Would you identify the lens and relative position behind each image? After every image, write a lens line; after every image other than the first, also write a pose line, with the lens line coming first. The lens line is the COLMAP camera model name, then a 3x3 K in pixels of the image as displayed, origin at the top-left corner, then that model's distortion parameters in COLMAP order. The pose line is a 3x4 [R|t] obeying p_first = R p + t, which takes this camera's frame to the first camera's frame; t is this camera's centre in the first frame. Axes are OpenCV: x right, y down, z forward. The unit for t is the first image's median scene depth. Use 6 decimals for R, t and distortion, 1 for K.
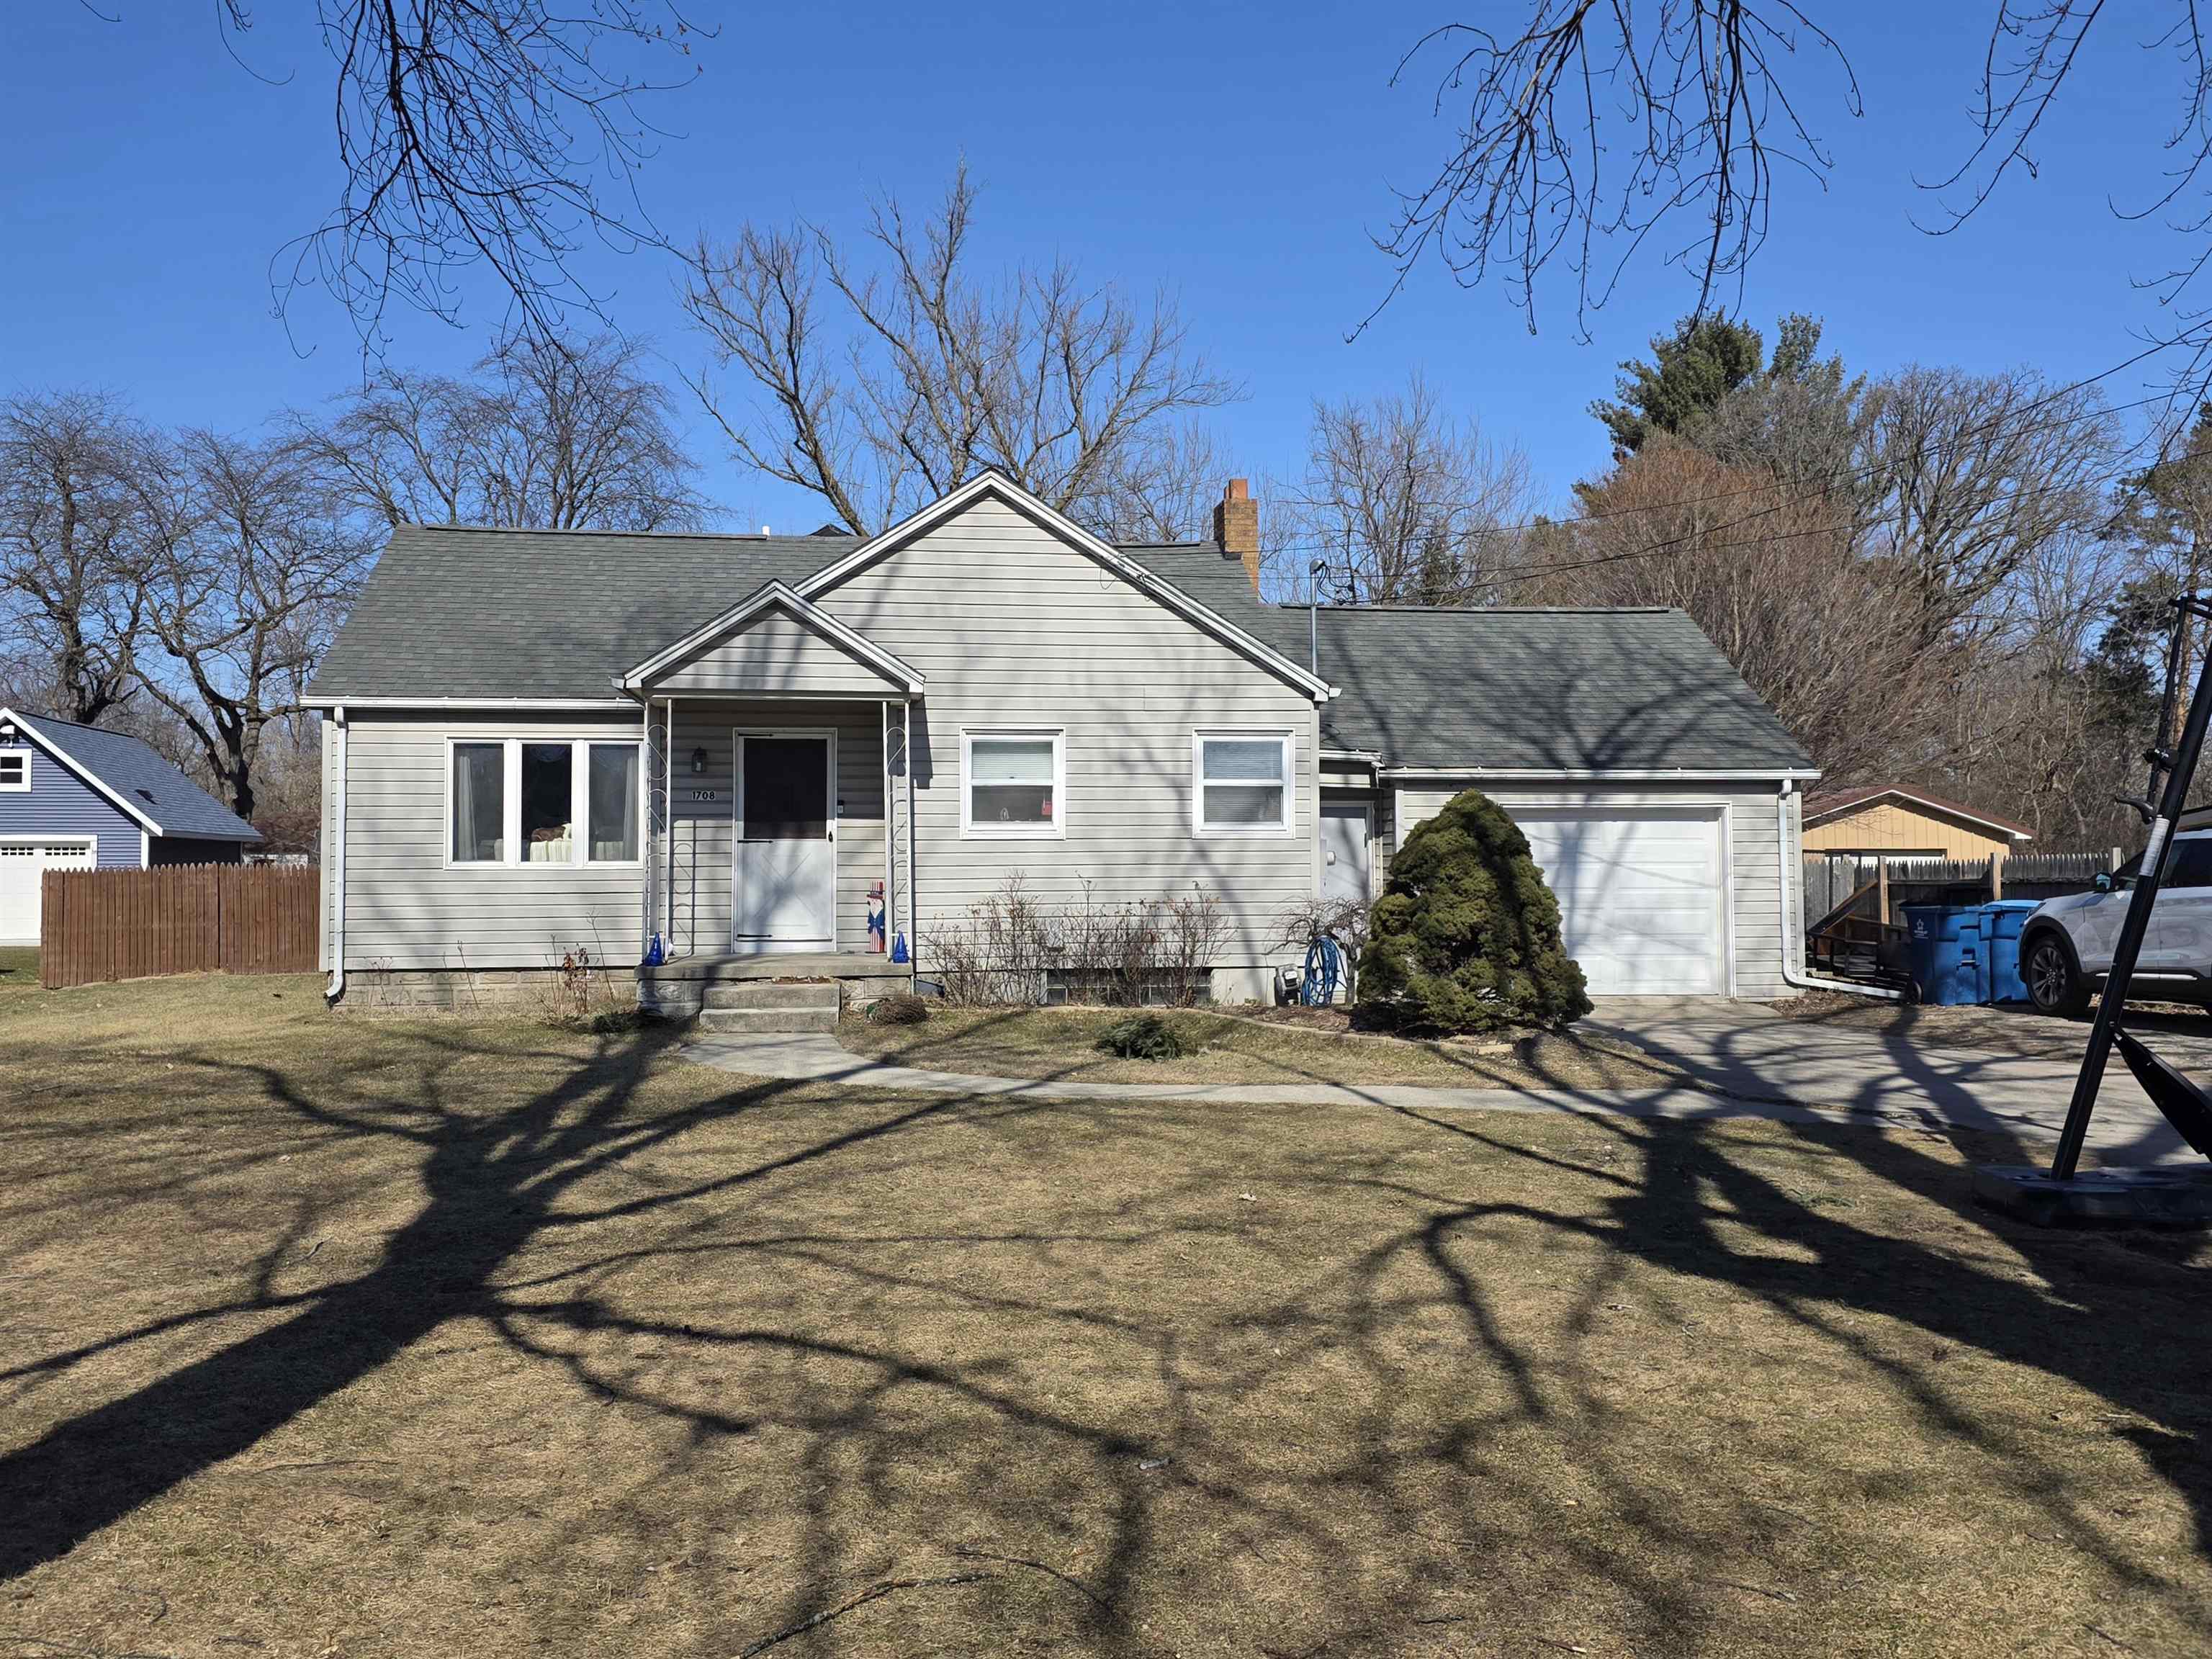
lens RADIAL K [[2019.3, 0, 1106.0], [0, 2019.3, 829.5], [0, 0, 1]] dist [0.080107, -0.014151]
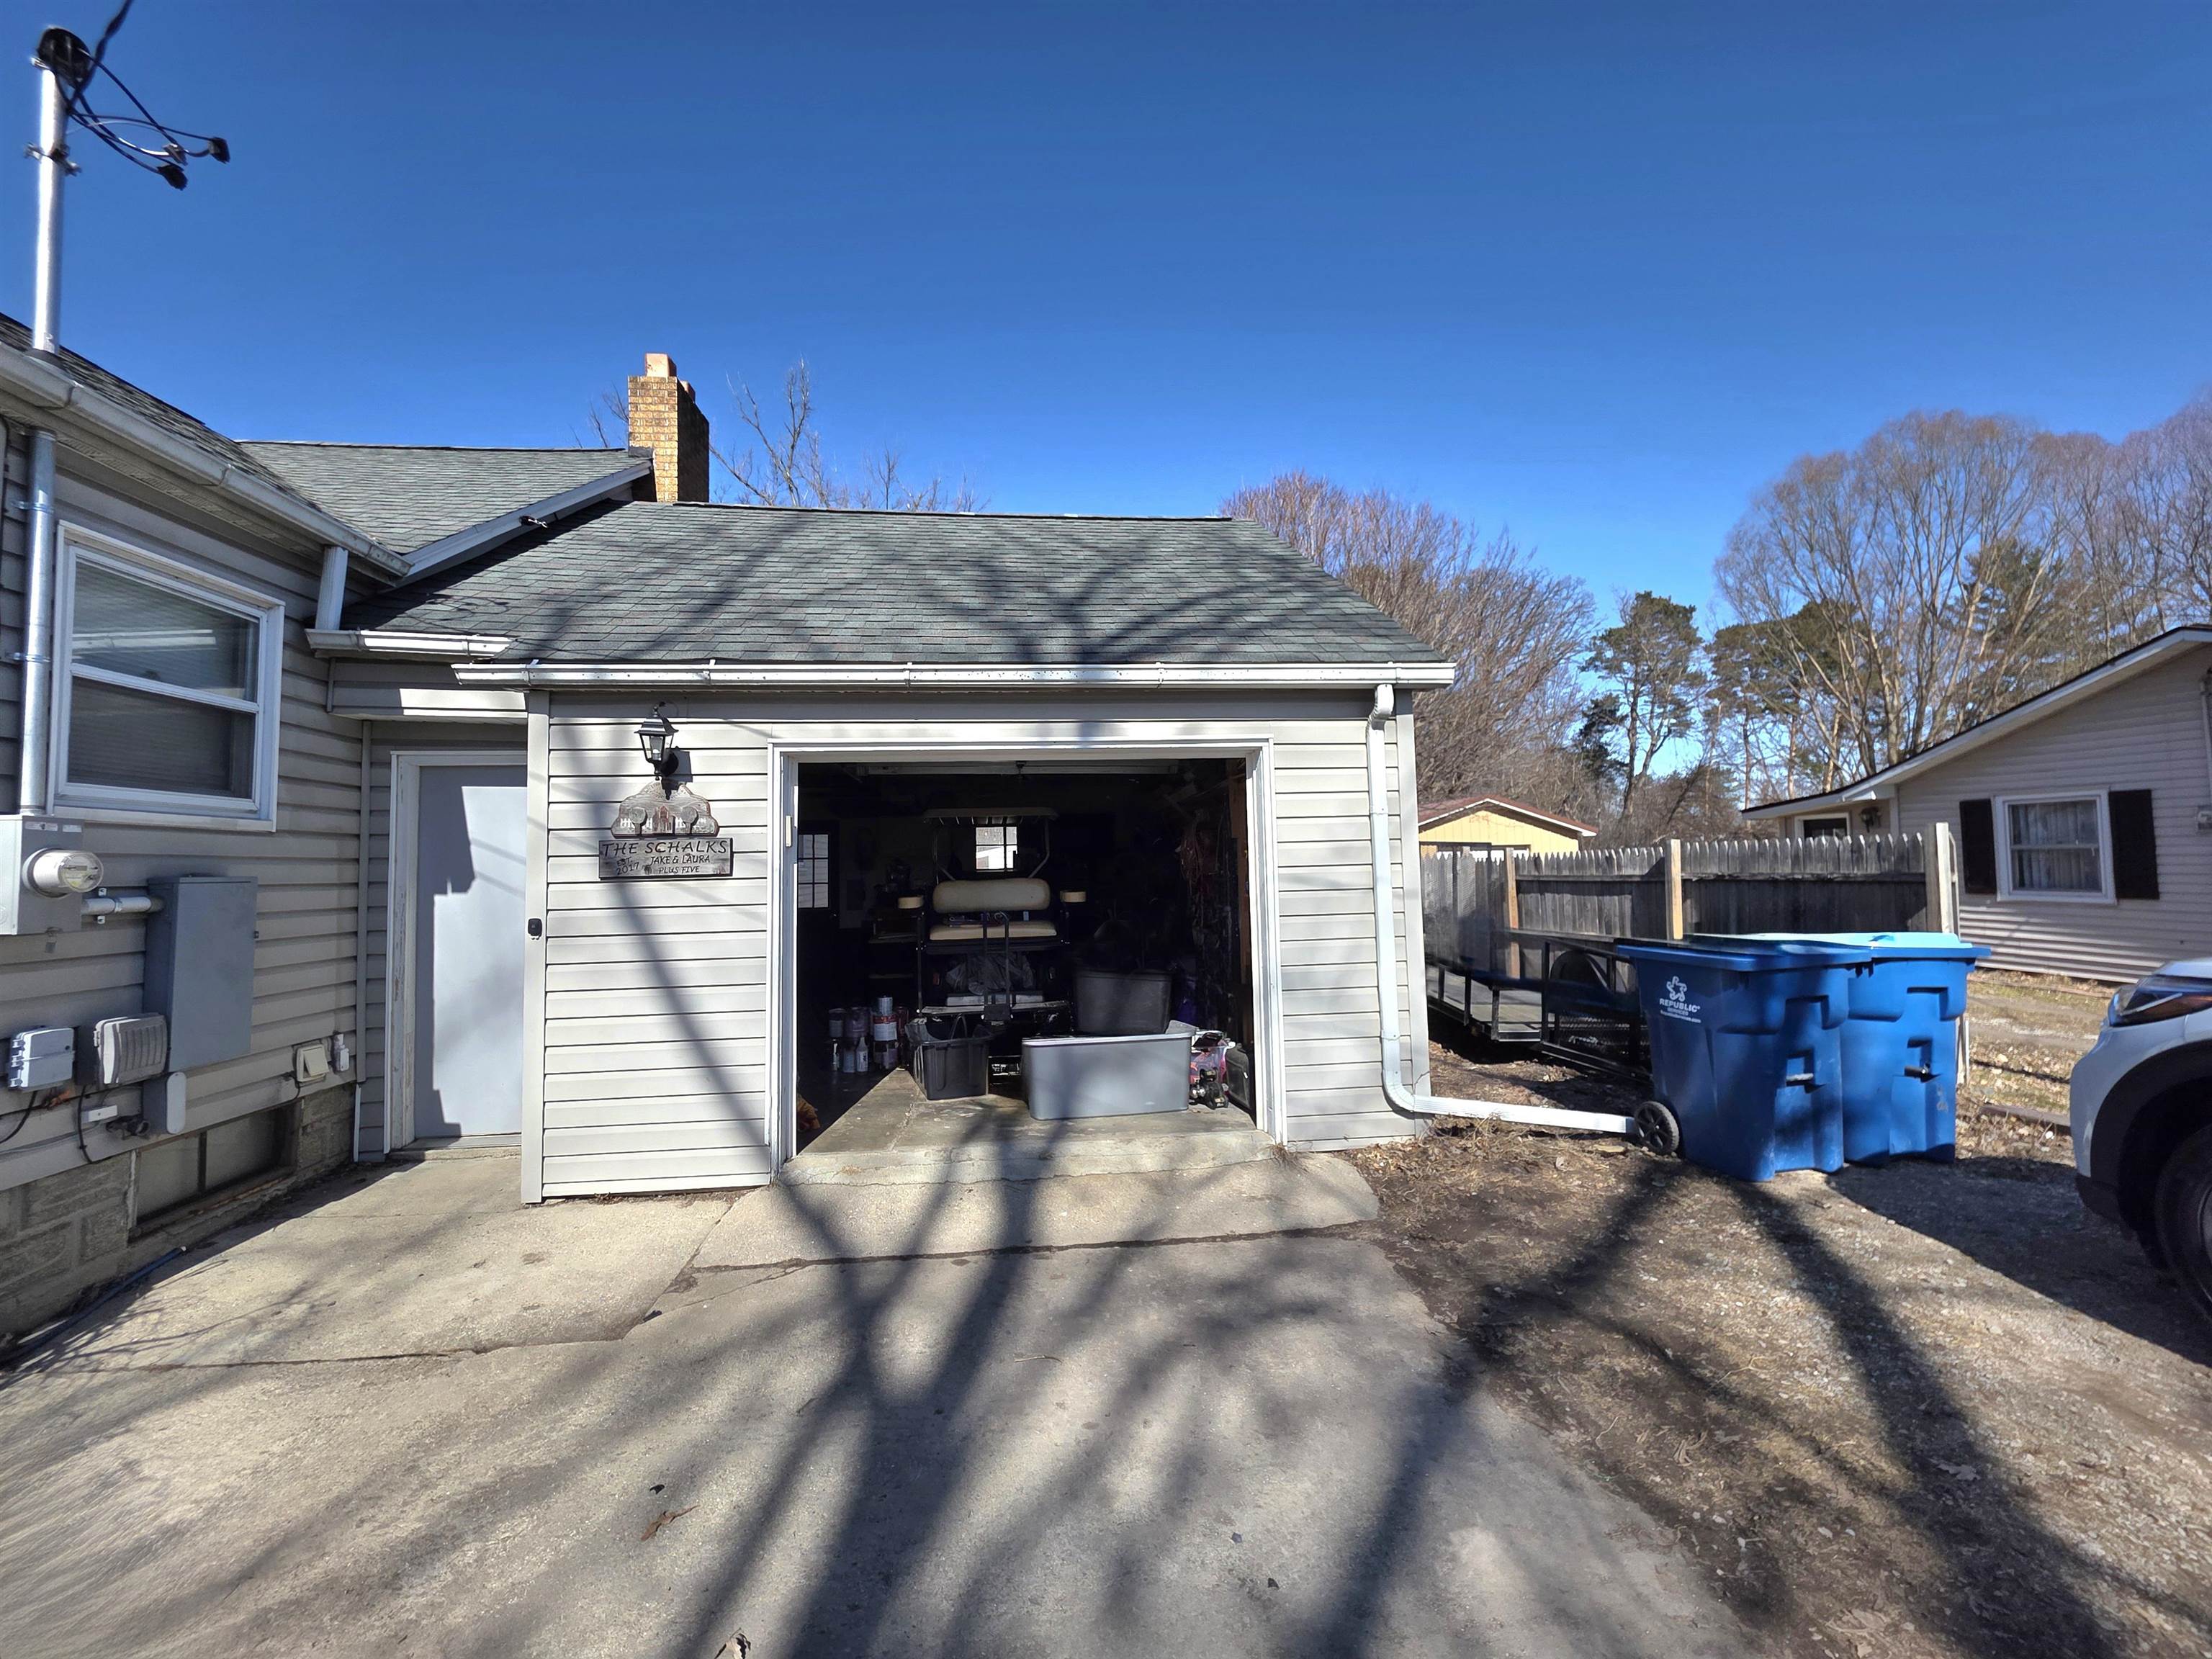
lens RADIAL K [[887.3, 0, 1096.7], [0, 887.3, 846.8], [0, 0, 1]] dist [0.000391, 0.000018]
pose [[0.999635, -0.018519, -0.019669, 0.280958], [0.018486, 0.999827, -0.001821, 0.012929], [0.019699, 0.001457, 0.999805, 0.821745]]
